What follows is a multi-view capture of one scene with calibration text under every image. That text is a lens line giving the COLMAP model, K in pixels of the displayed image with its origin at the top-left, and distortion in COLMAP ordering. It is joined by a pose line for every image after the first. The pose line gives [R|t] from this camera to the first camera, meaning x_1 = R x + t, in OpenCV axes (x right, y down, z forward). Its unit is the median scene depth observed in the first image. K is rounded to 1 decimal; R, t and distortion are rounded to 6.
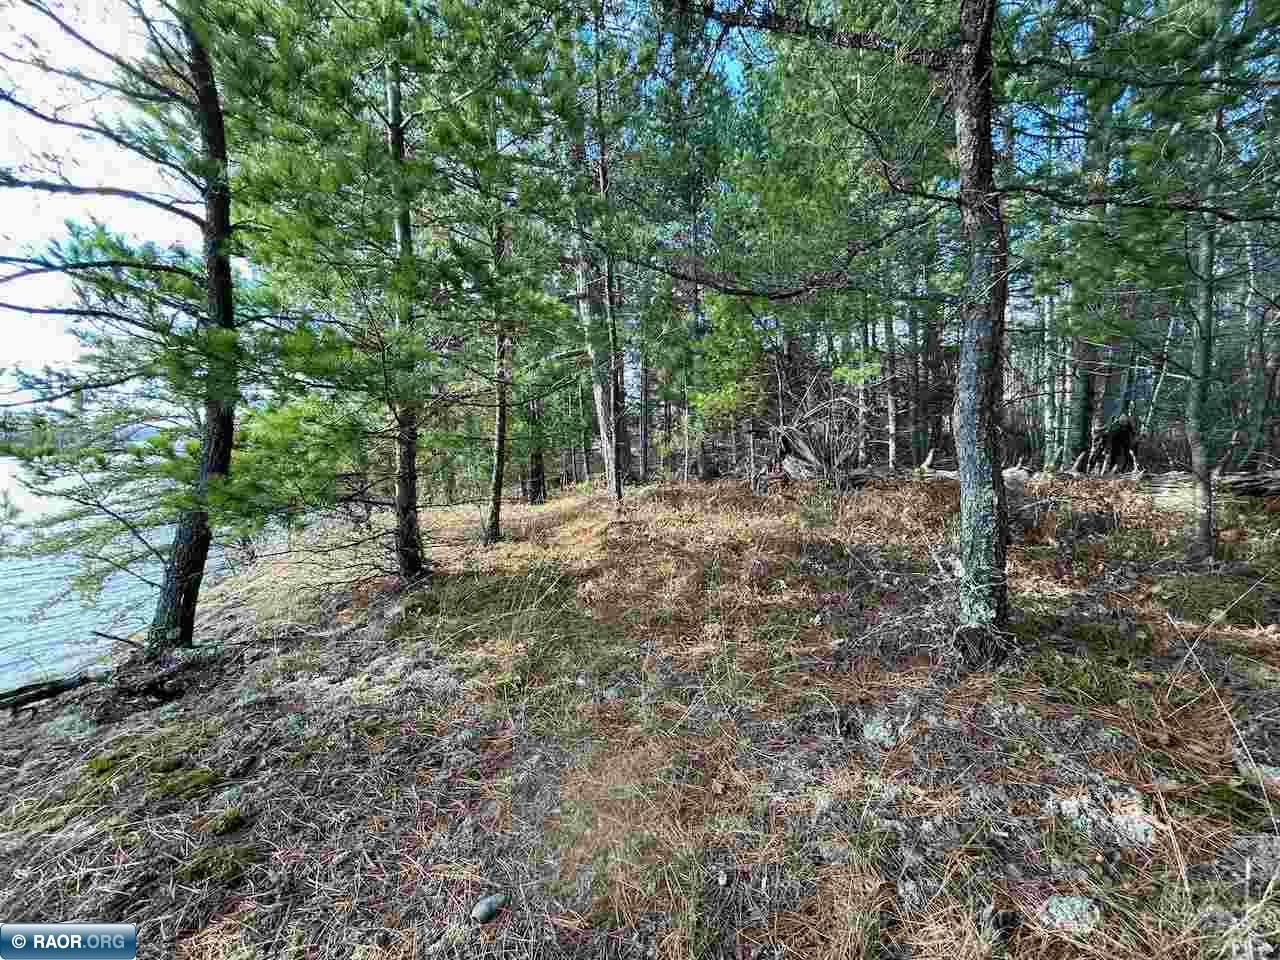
lens RADIAL K [[515.5, 0, 638.2], [0, 515.5, 482.6], [0, 0, 1]] dist [-0.000912, -0.000346]
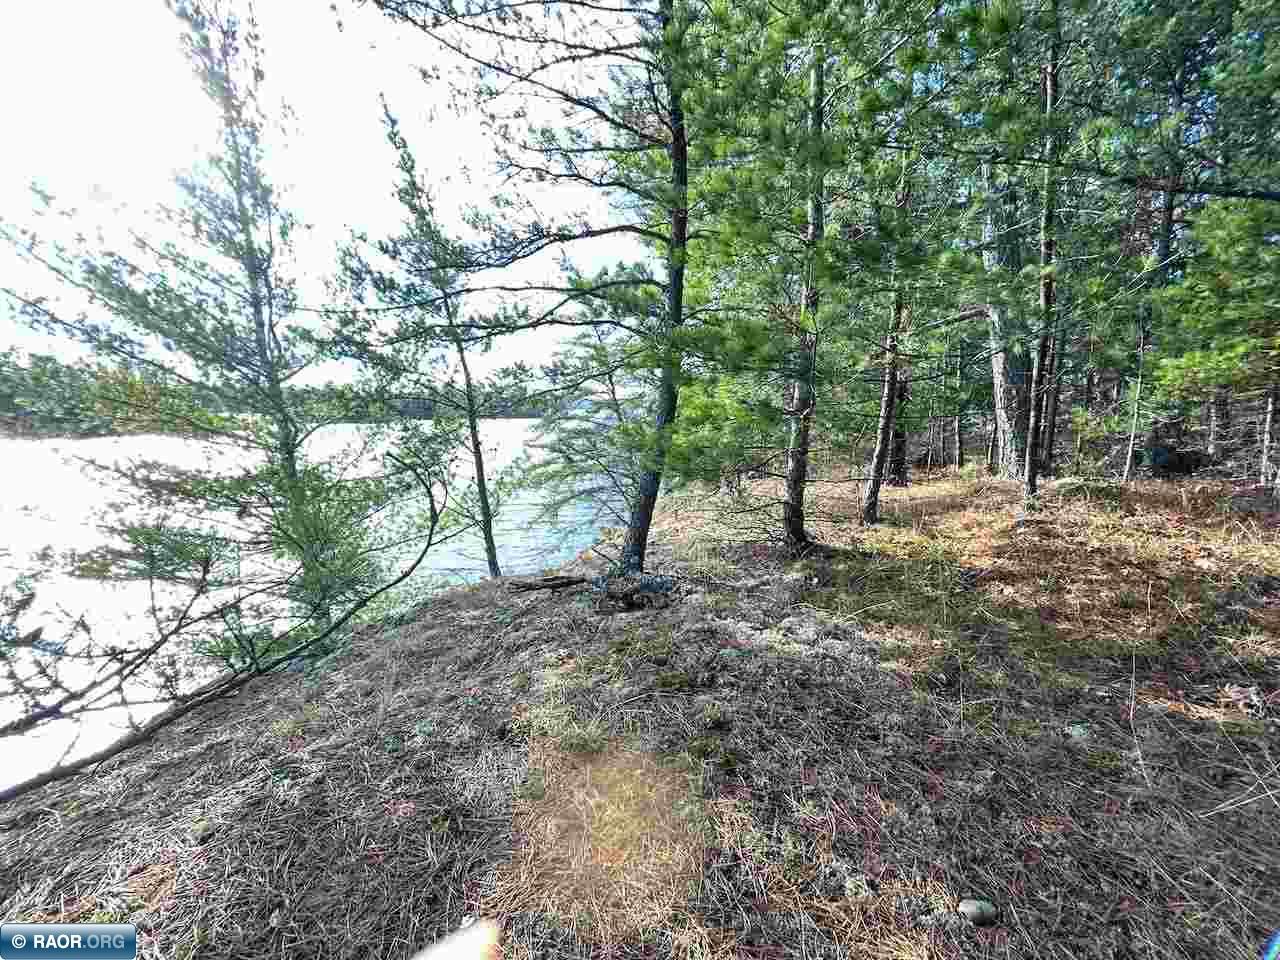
lens RADIAL K [[515.5, 0, 639.5], [0, 515.5, 477.8], [0, 0, 1]] dist [-0.000912, -0.000346]
pose [[0.799252, 0.090772, -0.594102, -0.102555], [-0.065463, 0.995795, 0.064079, -0.004833], [0.597421, -0.012323, 0.801833, -0.054082]]
